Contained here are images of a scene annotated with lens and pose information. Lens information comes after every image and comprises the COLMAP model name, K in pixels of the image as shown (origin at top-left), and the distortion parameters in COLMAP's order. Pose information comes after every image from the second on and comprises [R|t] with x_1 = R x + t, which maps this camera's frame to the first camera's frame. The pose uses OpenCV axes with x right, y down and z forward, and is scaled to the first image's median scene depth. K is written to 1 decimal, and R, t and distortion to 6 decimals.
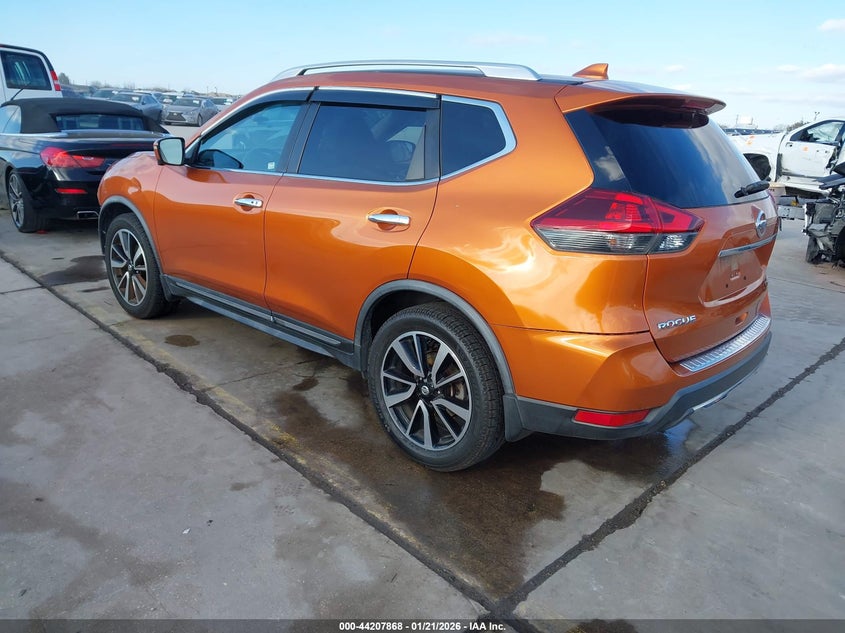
lens RADIAL K [[691.5, 0, 421.6], [0, 691.5, 316.3], [0, 0, 1]] dist [-0.002895, -0.009322]
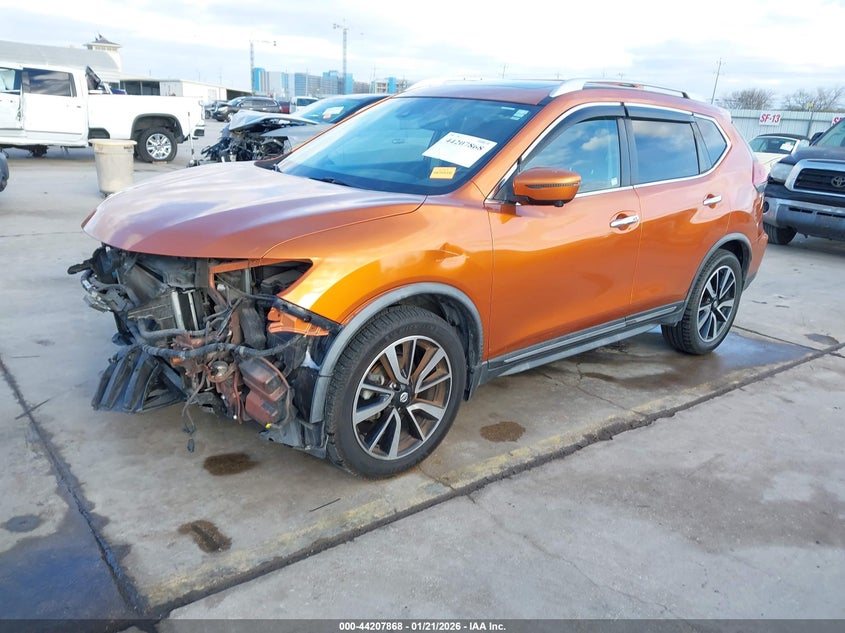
lens RADIAL K [[691.5, 0, 421.5], [0, 691.5, 317.0], [0, 0, 1]] dist [-0.002895, -0.009322]
pose [[0.070394, -0.327591, 0.942194, -1.252066], [0.227827, 0.924852, 0.304540, -0.405928], [-0.971154, 0.193219, 0.139738, 1.170053]]
